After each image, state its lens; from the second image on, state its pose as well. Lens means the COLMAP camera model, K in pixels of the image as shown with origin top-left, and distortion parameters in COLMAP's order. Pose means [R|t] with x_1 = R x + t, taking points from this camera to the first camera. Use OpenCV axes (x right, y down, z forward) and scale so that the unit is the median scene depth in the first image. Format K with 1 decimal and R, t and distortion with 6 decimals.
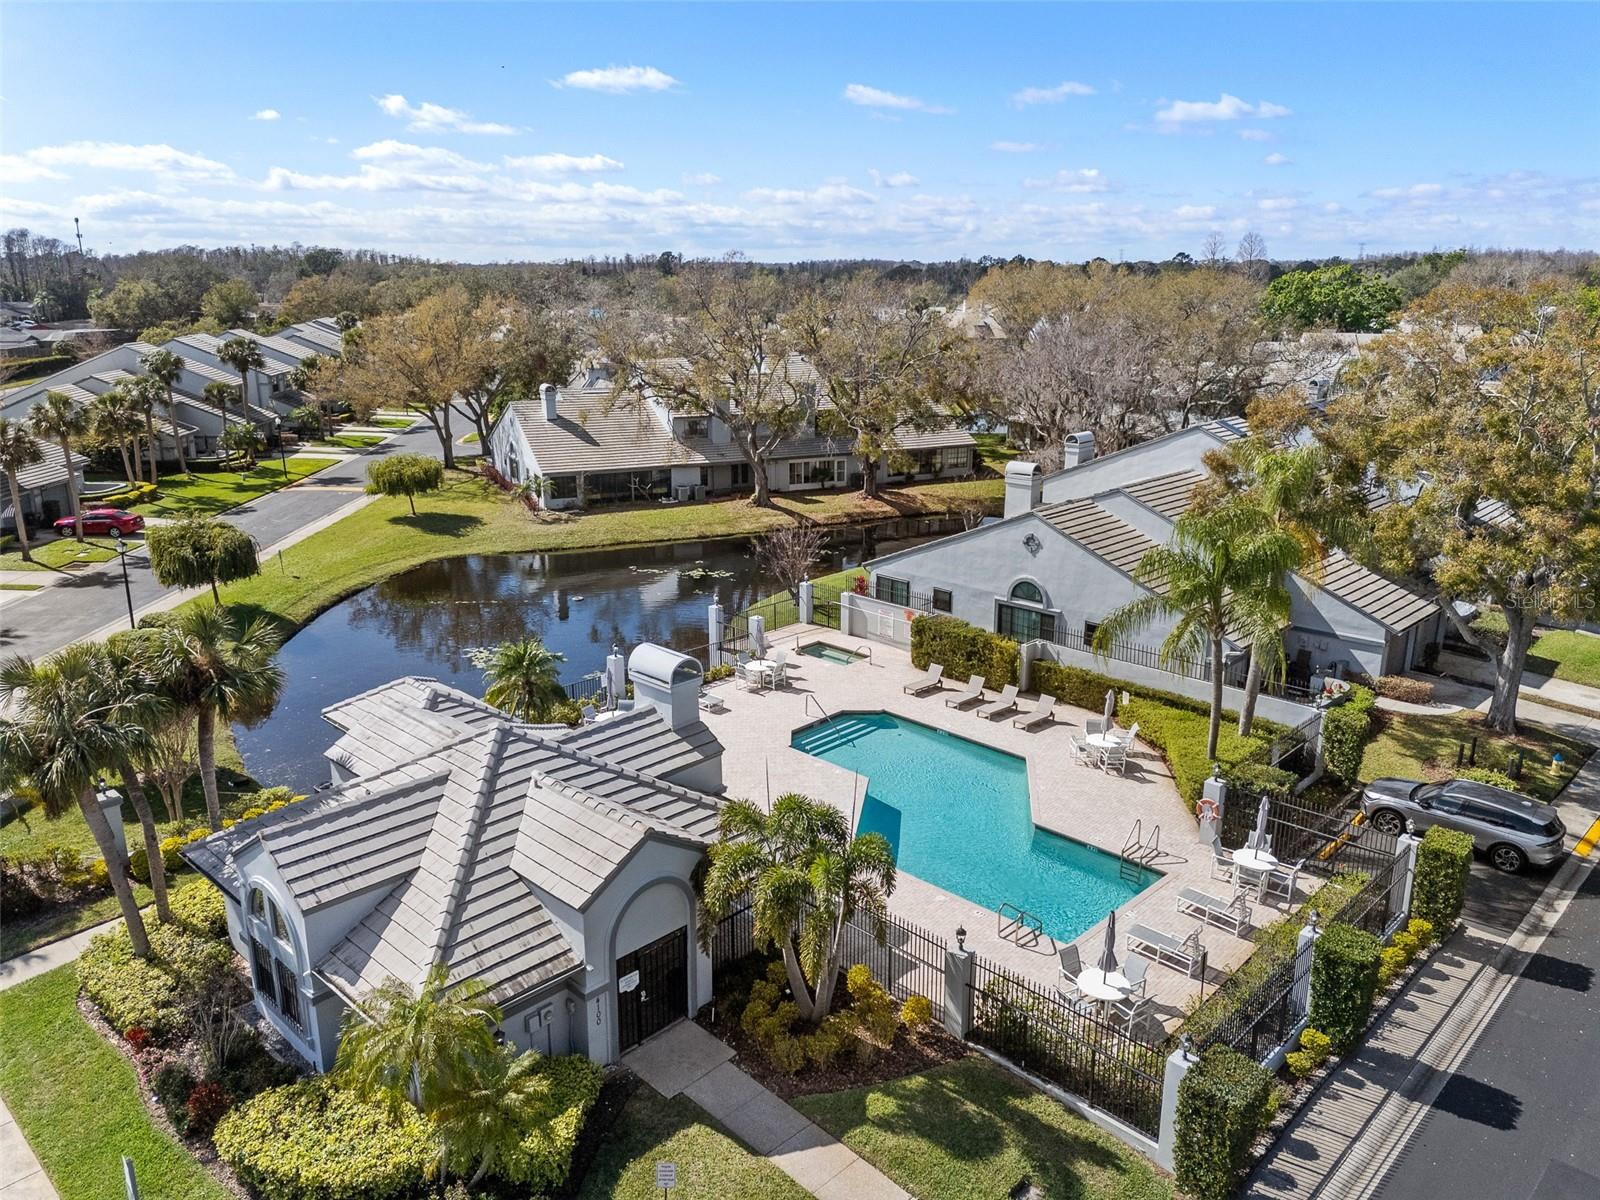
lens RADIAL K [[1174.1, 0, 800.0], [0, 1174.1, 600.0], [0, 0, 1]] dist [0.024811, -0.000192]
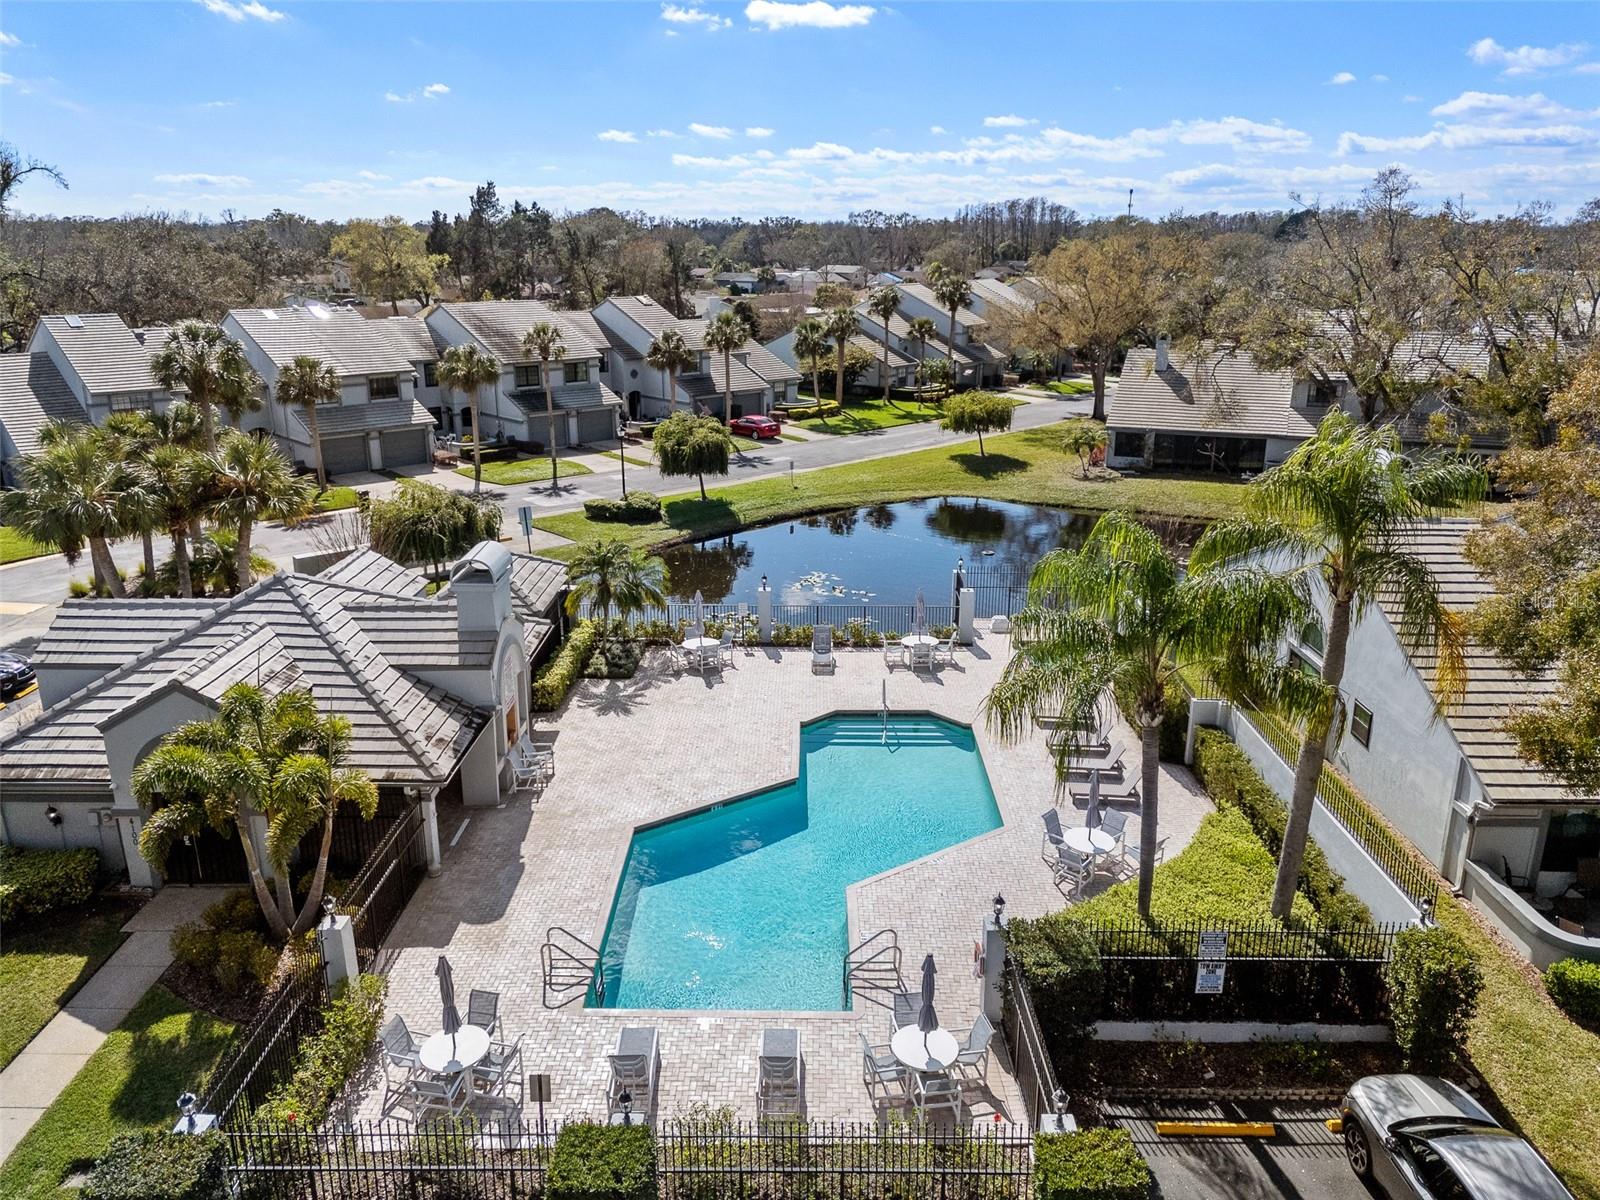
lens RADIAL K [[1174.1, 0, 800.0], [0, 1174.1, 600.0], [0, 0, 1]] dist [0.024811, -0.000192]
pose [[0.692613, 0.212707, -0.689234, 0.489266], [-0.195468, 0.975126, 0.104510, -0.044977], [0.694320, 0.062338, 0.716962, 0.329769]]
